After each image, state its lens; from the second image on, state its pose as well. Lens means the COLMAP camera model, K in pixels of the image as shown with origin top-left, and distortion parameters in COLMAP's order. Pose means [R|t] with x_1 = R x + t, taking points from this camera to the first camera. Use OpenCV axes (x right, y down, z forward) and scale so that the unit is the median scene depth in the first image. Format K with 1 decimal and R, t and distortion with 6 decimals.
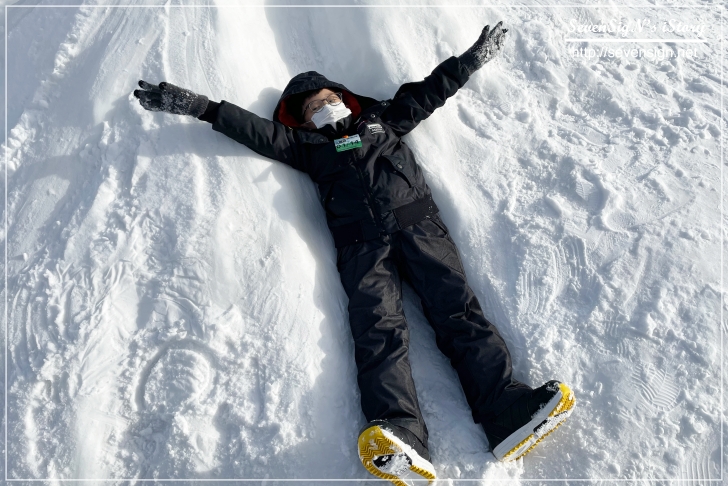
lens RADIAL K [[524.1, 0, 368.6], [0, 524.1, 242.9], [0, 0, 1]] dist [0.080403, -0.099461]
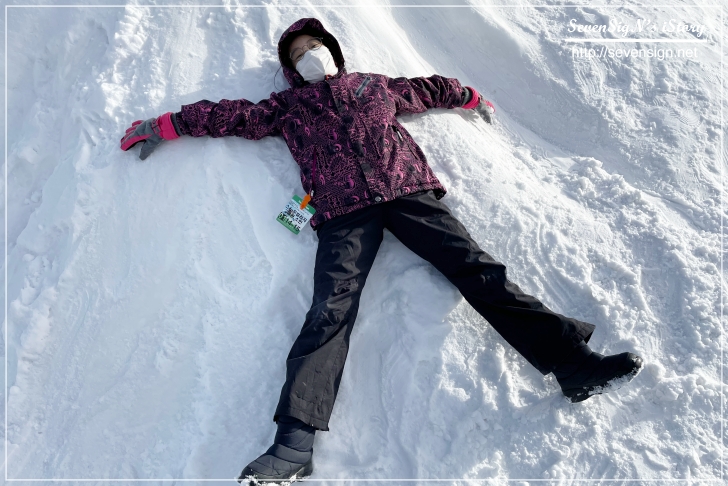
lens RADIAL K [[524.1, 0, 368.6], [0, 524.1, 242.9], [0, 0, 1]] dist [0.080403, -0.099461]
pose [[0.940773, -0.188603, 0.281736, -0.740895], [0.190200, 0.981500, 0.021930, 0.387792], [-0.280660, 0.032955, 0.959241, -0.170819]]
